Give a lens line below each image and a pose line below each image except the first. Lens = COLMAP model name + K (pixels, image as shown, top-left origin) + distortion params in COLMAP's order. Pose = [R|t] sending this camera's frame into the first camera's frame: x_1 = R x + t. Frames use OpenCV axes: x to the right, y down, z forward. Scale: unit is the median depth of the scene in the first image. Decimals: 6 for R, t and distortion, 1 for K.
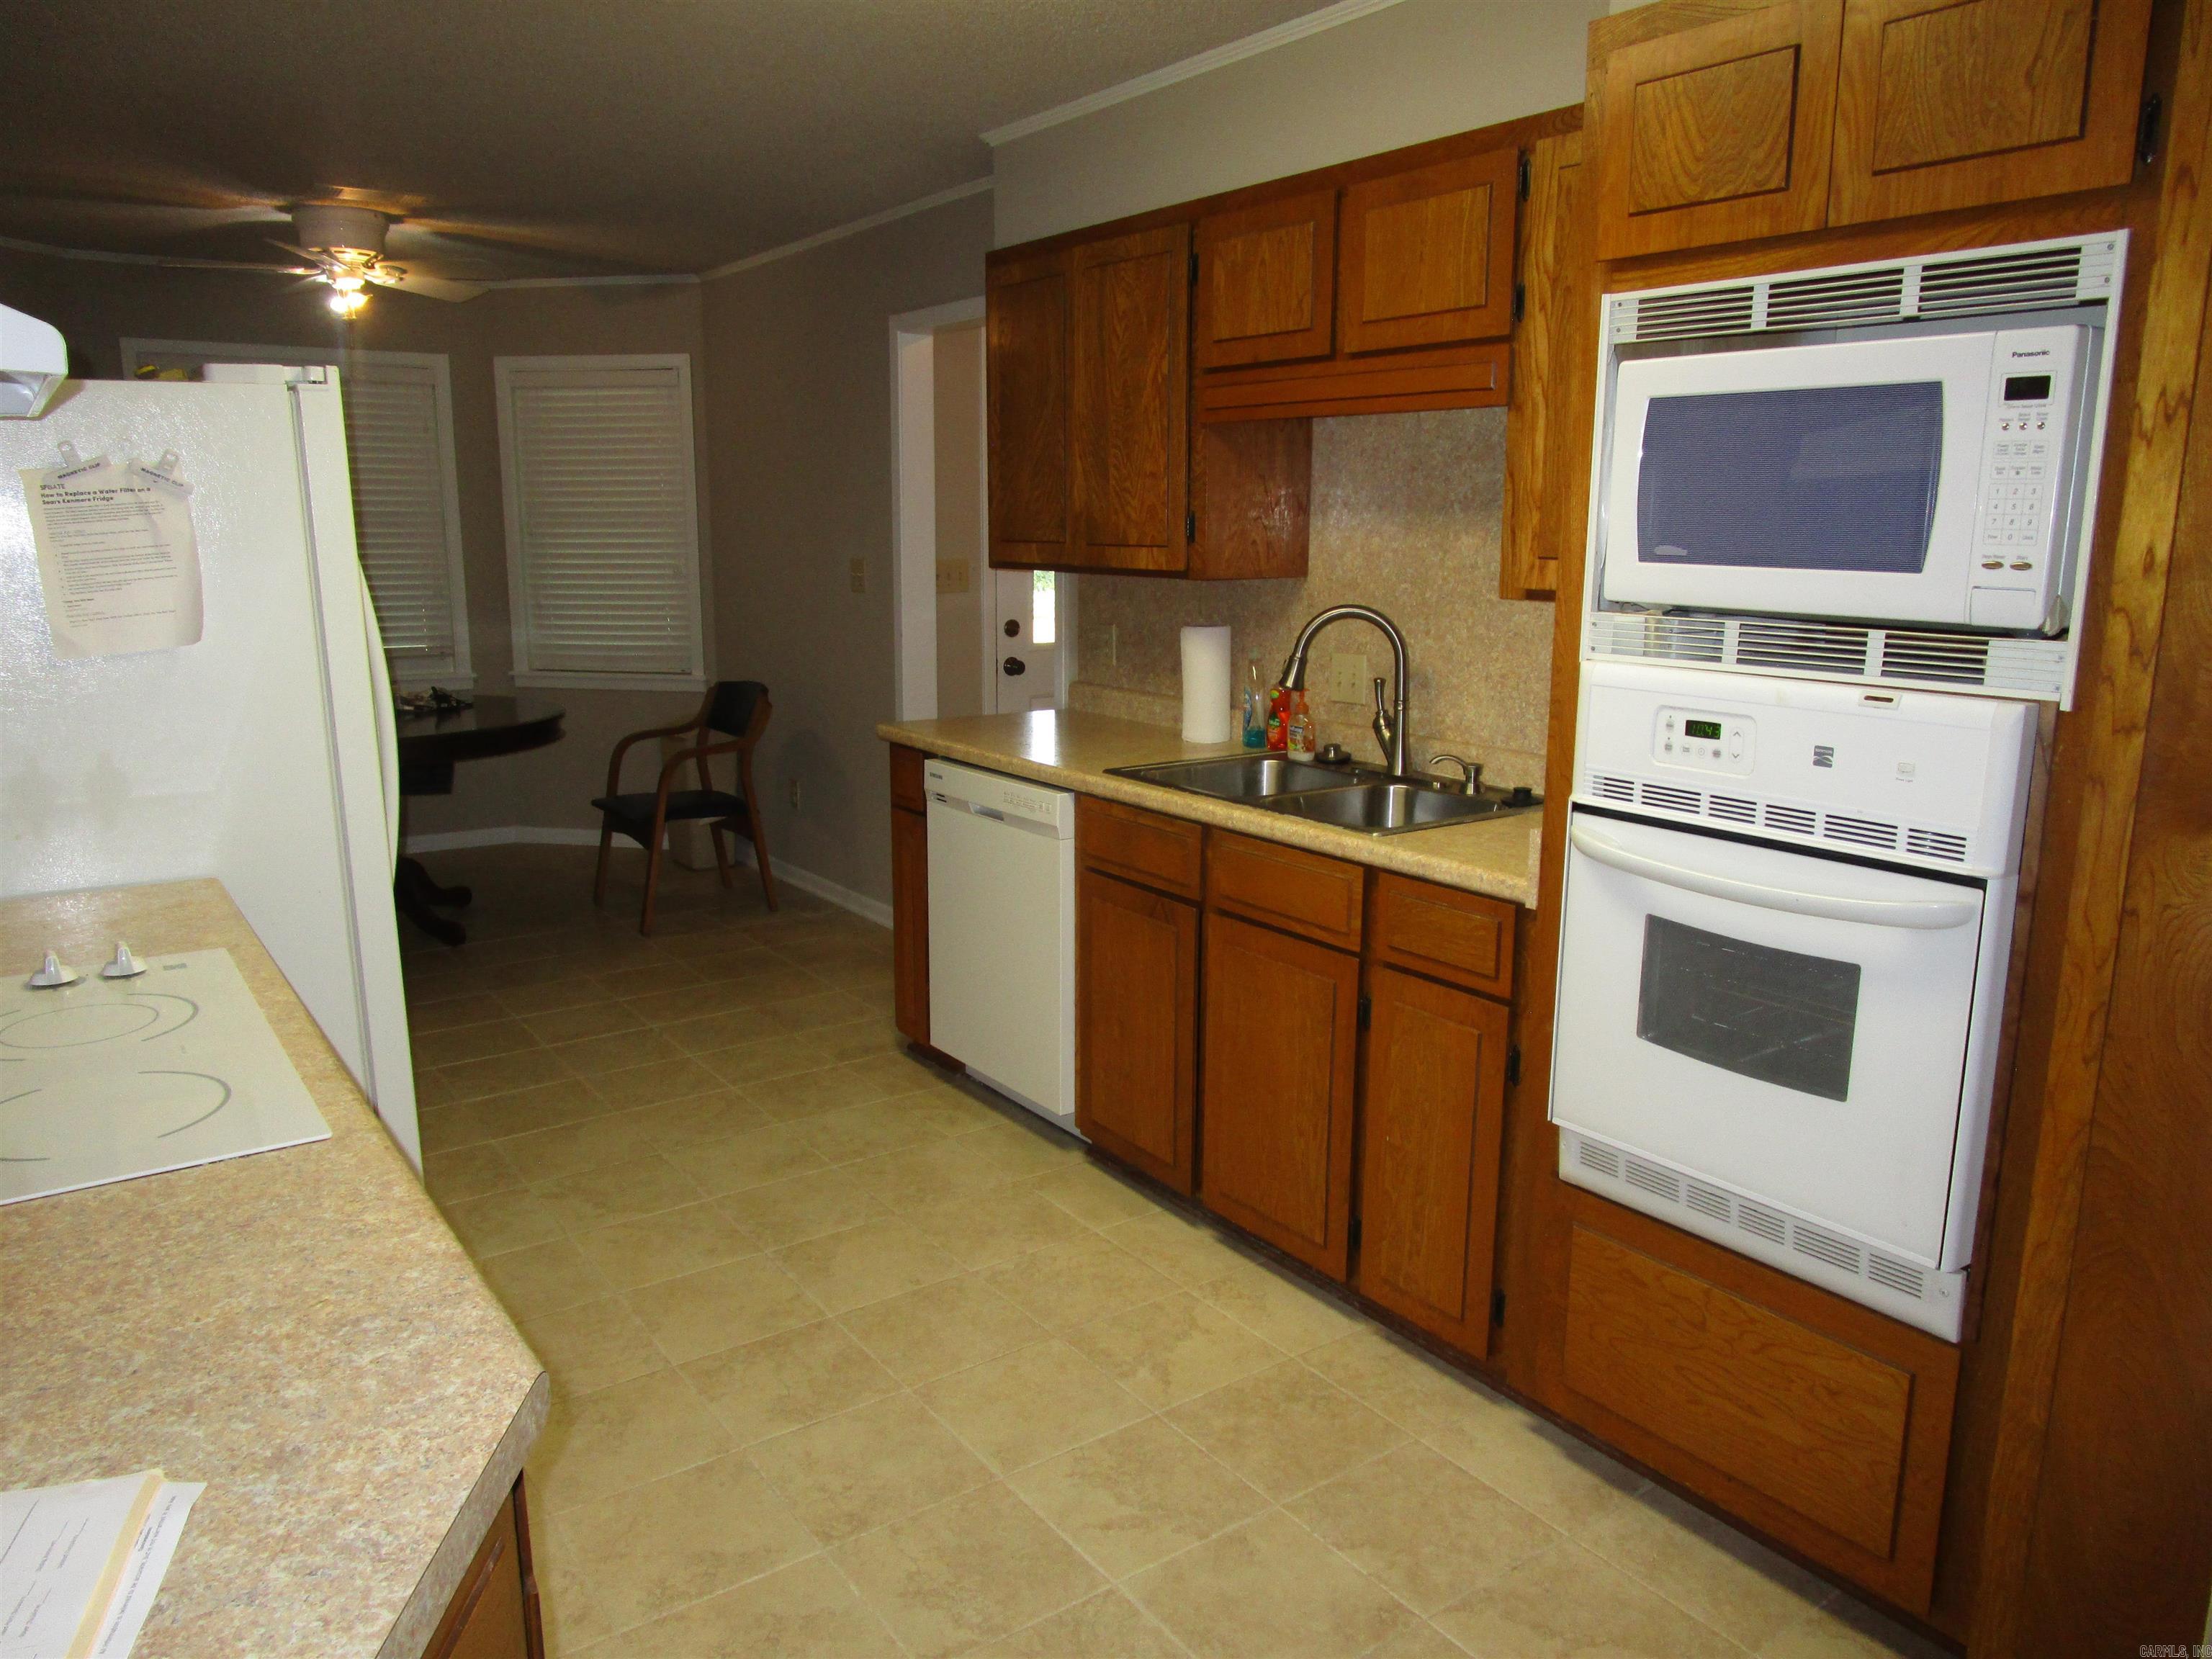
lens RADIAL K [[1570.5, 0, 1106.2], [0, 1570.5, 830.5], [0, 0, 1]] dist [-0.034178, 0.002505]
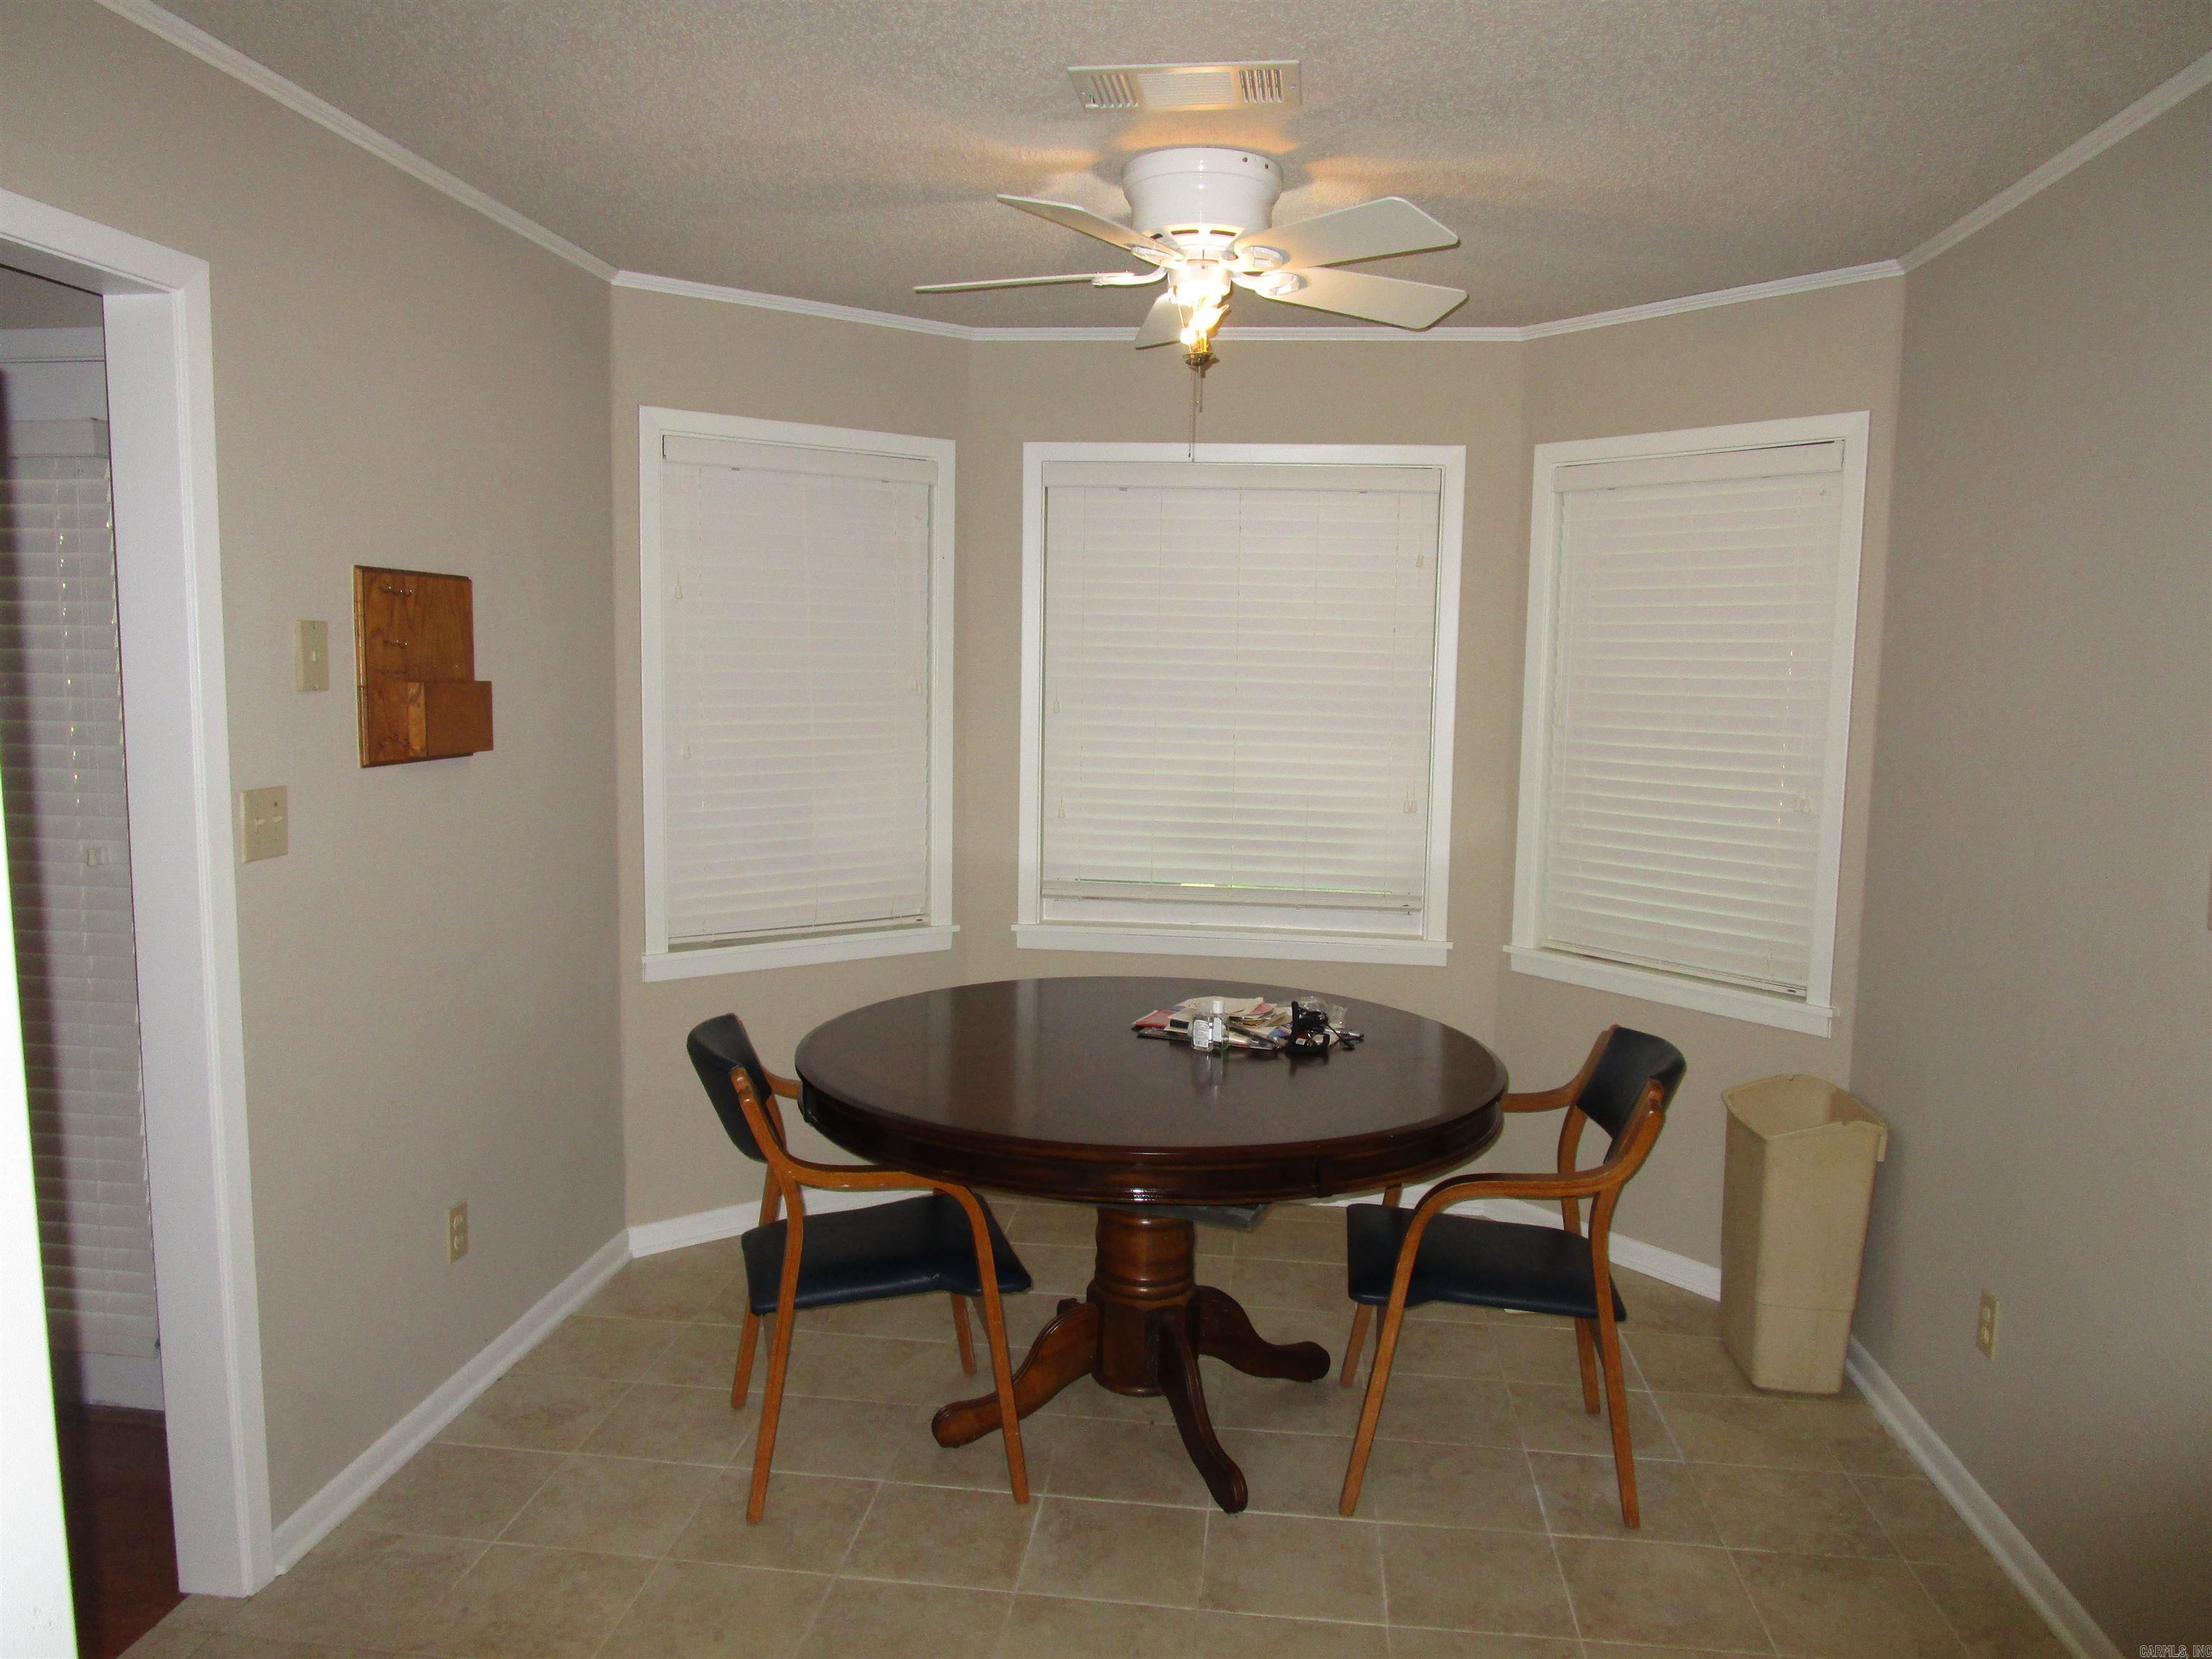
lens RADIAL K [[1570.5, 0, 1107.8], [0, 1570.5, 828.3], [0, 0, 1]] dist [-0.034178, 0.002505]
pose [[0.742208, 0.076677, -0.665769, -0.093185], [-0.146561, 0.987957, -0.049604, -0.097297], [0.653947, 0.134392, 0.744508, 0.445807]]
